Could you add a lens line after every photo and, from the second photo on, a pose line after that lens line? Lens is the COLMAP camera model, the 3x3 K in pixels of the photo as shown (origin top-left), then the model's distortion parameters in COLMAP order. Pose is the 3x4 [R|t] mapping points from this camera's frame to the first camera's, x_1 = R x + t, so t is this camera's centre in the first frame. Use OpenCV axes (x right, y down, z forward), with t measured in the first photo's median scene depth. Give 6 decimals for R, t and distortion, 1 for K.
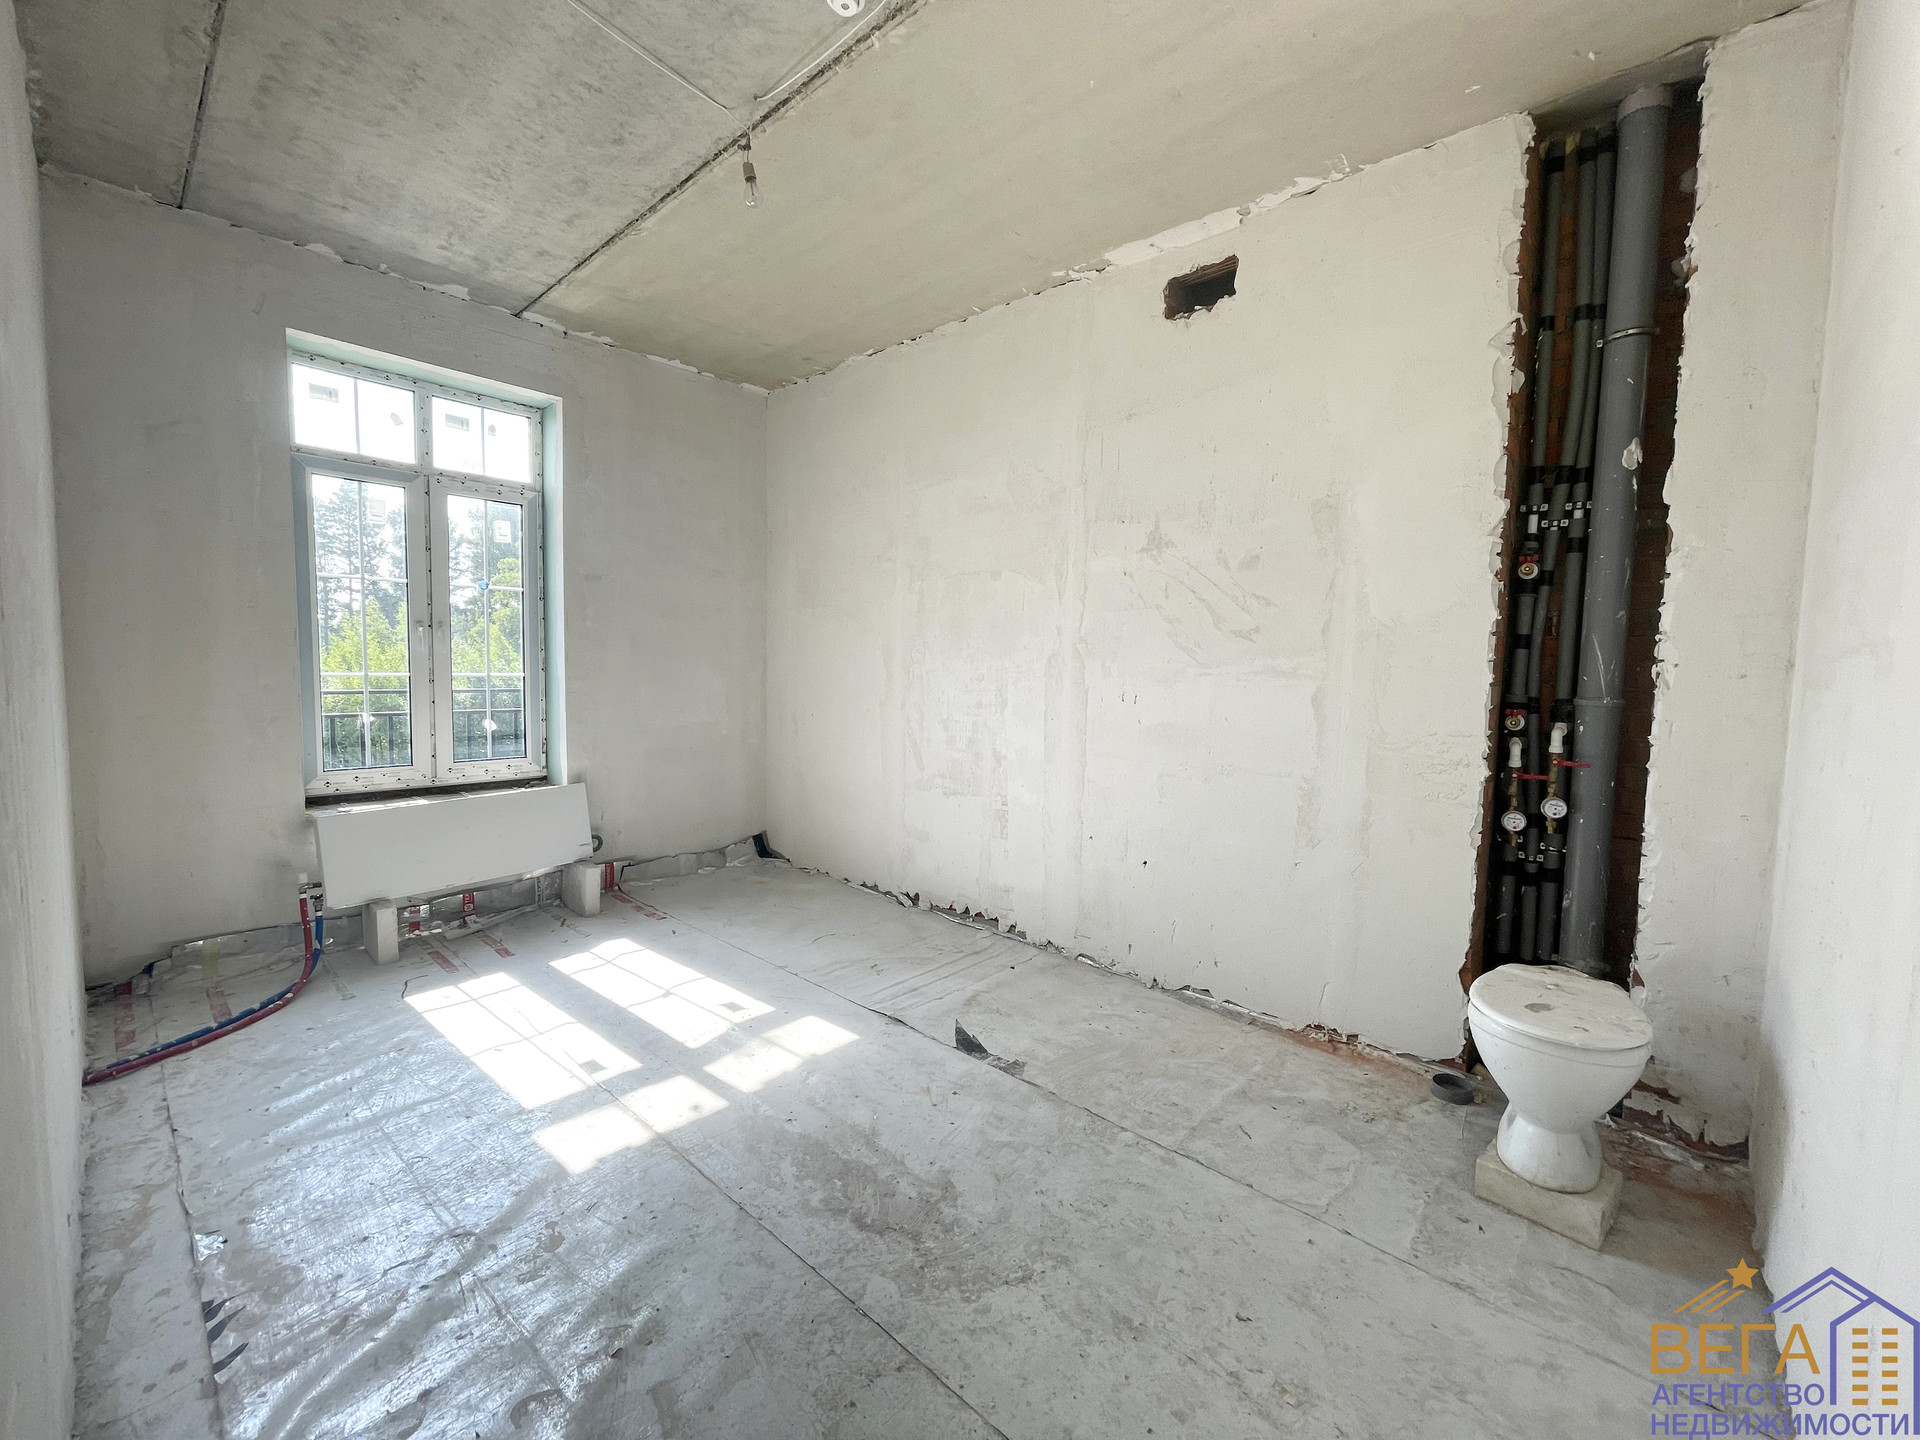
lens RADIAL K [[769.5, 0, 961.6], [0, 769.5, 709.8], [0, 0, 1]] dist [0.000864, -0.000096]
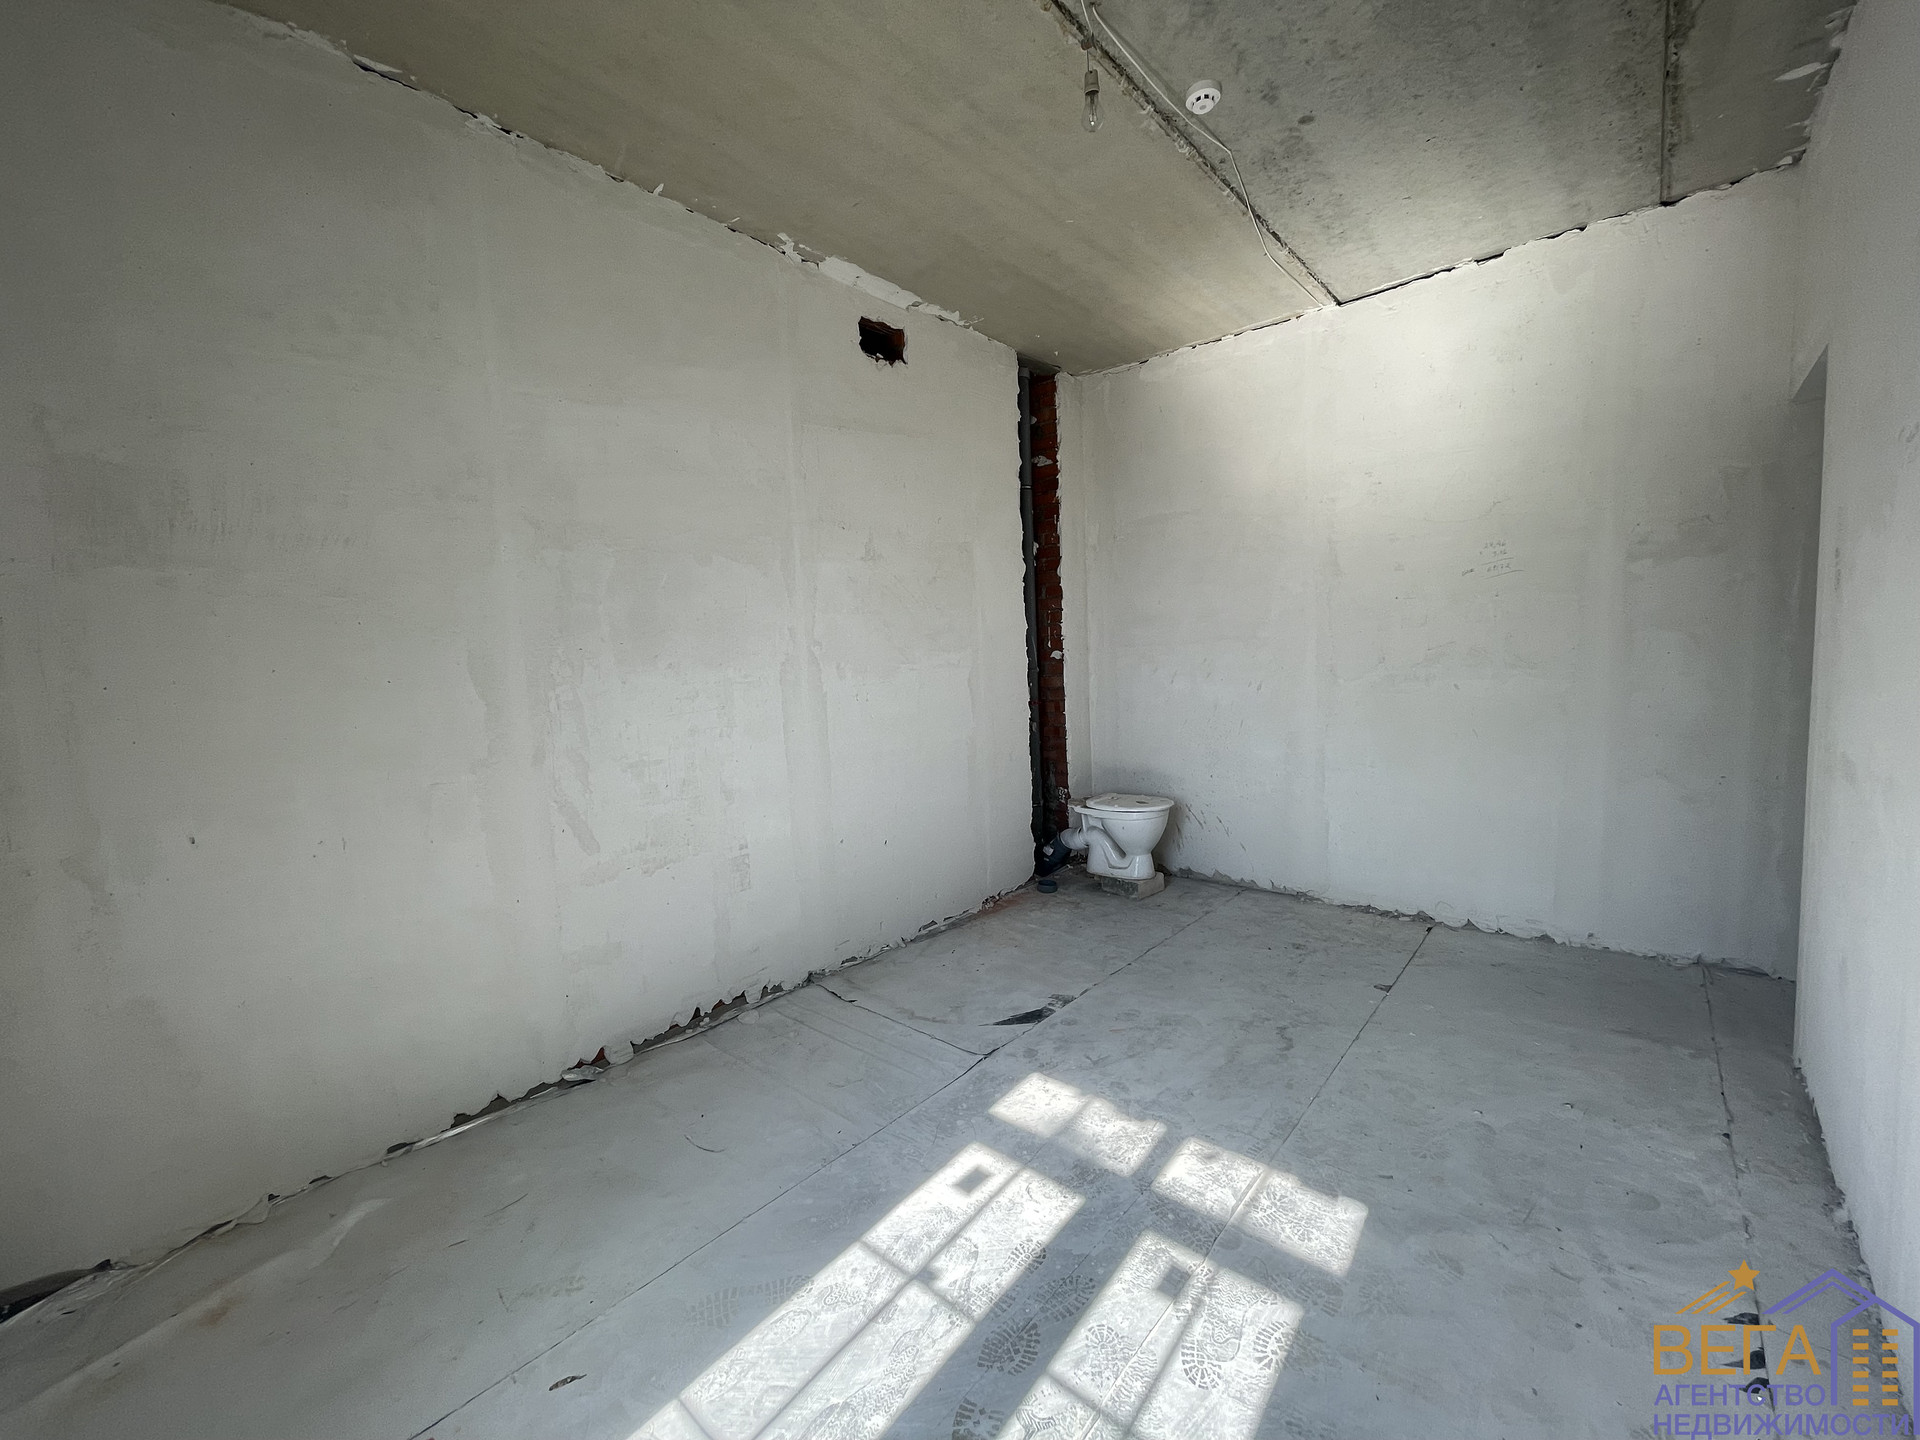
lens RADIAL K [[769.5, 0, 961.6], [0, 769.5, 709.8], [0, 0, 1]] dist [0.000864, -0.000096]
pose [[-0.006711, -0.093549, 0.995592, -0.878483], [0.099696, 0.990591, 0.093751, -0.086812], [-0.994995, 0.099886, 0.002679, 0.904760]]
